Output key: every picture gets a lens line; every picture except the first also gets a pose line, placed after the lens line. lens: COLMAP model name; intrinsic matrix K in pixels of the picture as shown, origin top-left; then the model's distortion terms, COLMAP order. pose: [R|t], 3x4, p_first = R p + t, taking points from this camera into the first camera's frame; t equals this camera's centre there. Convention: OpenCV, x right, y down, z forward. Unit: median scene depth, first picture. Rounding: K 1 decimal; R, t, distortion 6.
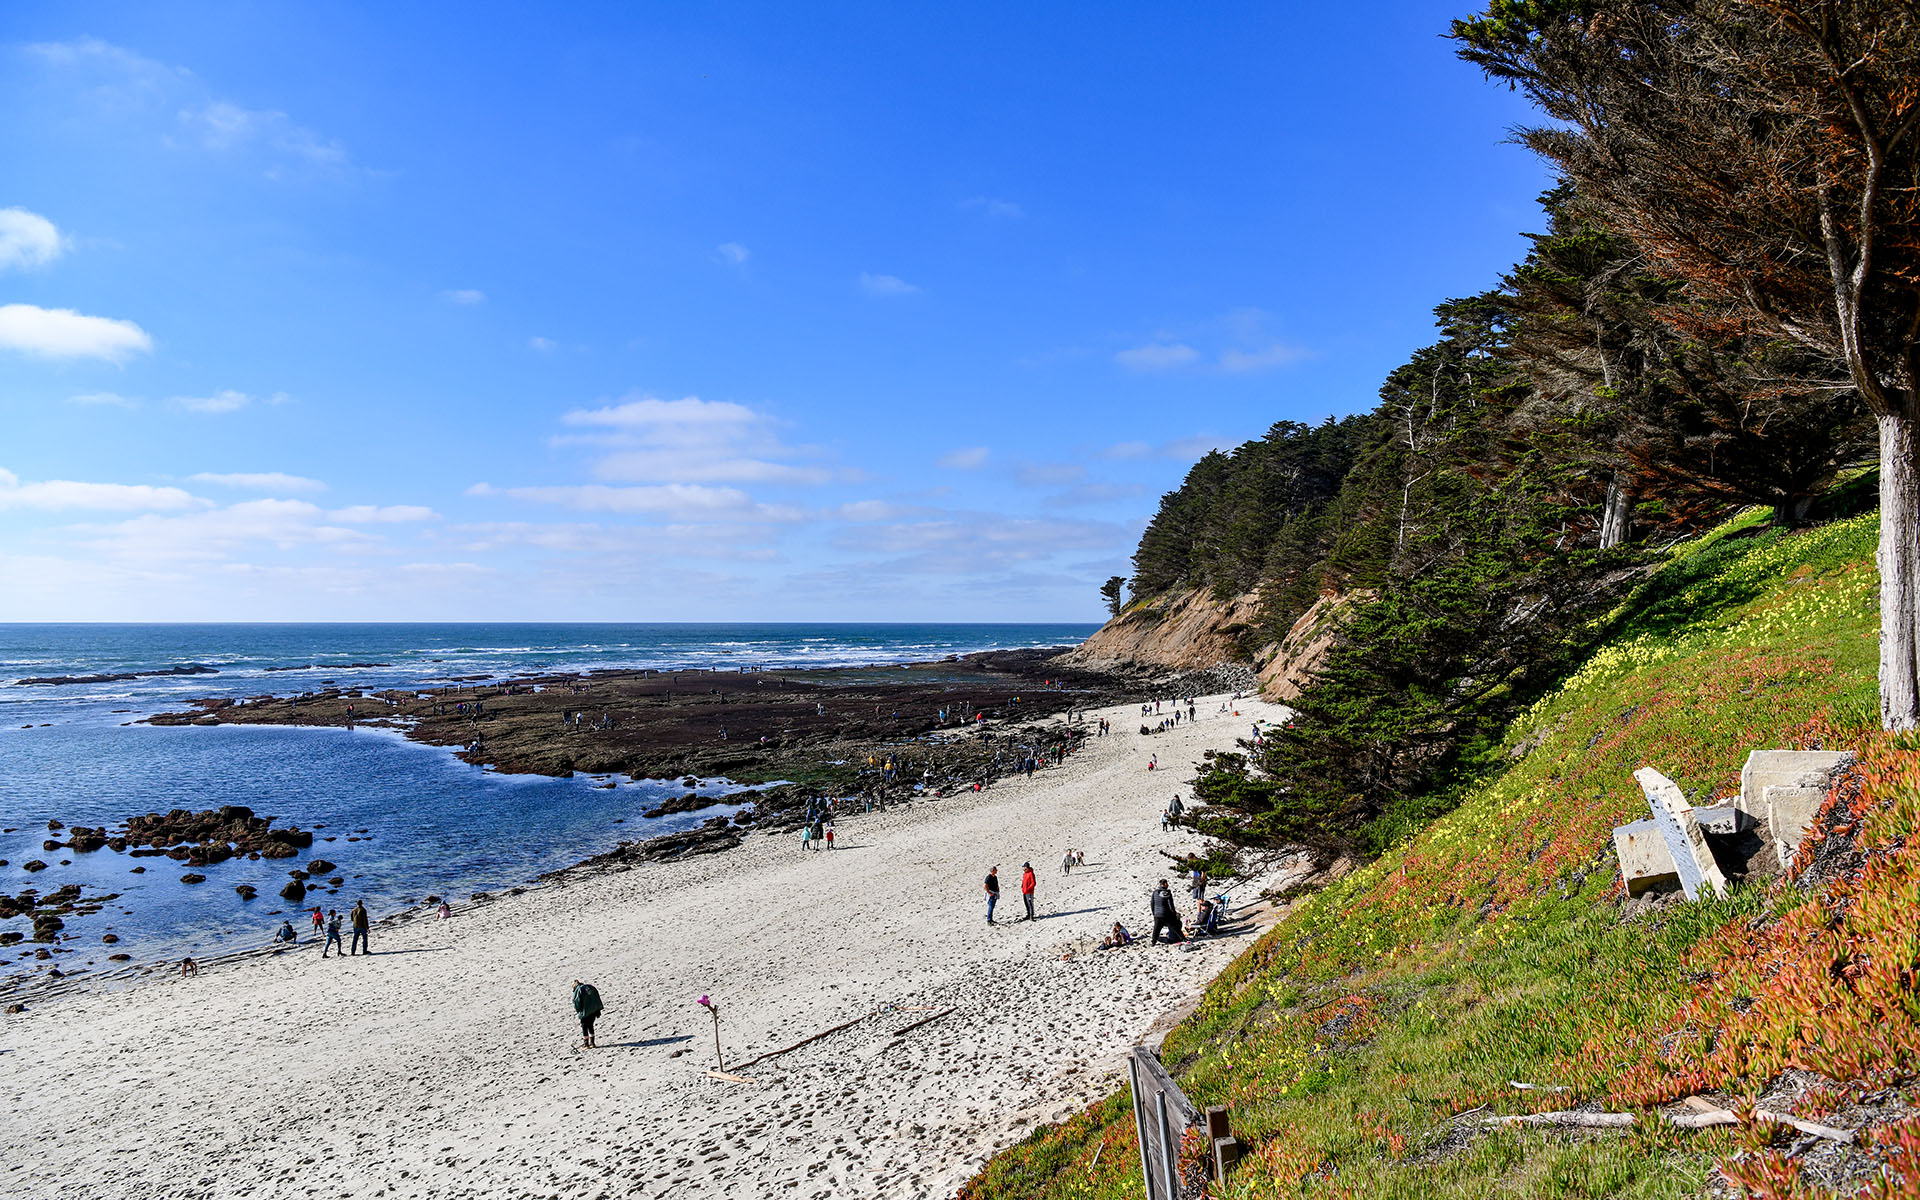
lens RADIAL K [[1417.0, 0, 958.5], [0, 1417.0, 561.3], [0, 0, 1]] dist [-0.063648, 0.012657]
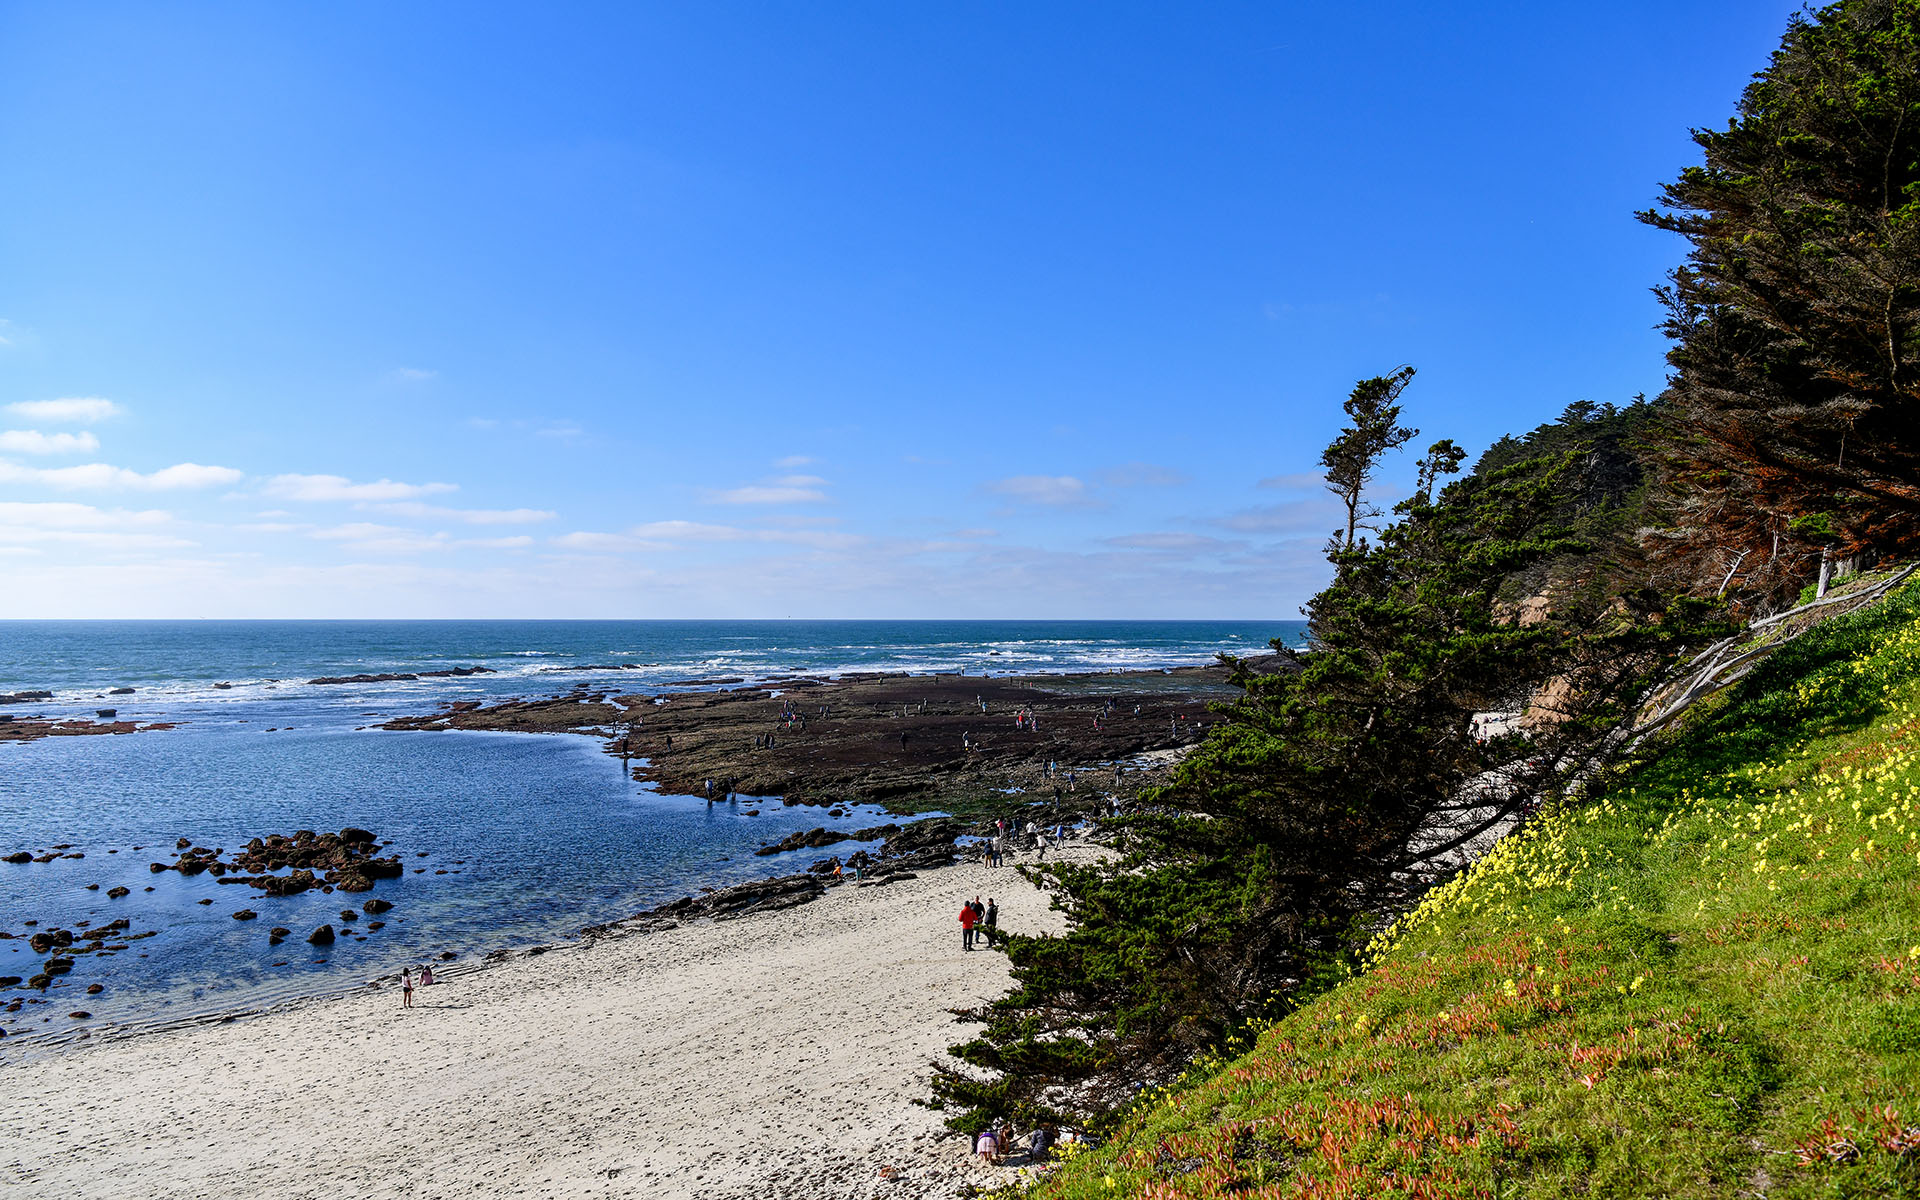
lens RADIAL K [[1393.3, 0, 984.4], [0, 1393.3, 555.9], [0, 0, 1]] dist [-0.061996, 0.011714]
pose [[0.974718, -0.008217, -0.223288, 0.105410], [0.008627, 0.999962, 0.000861, -0.010768], [0.223272, -0.002765, 0.974752, 0.128148]]
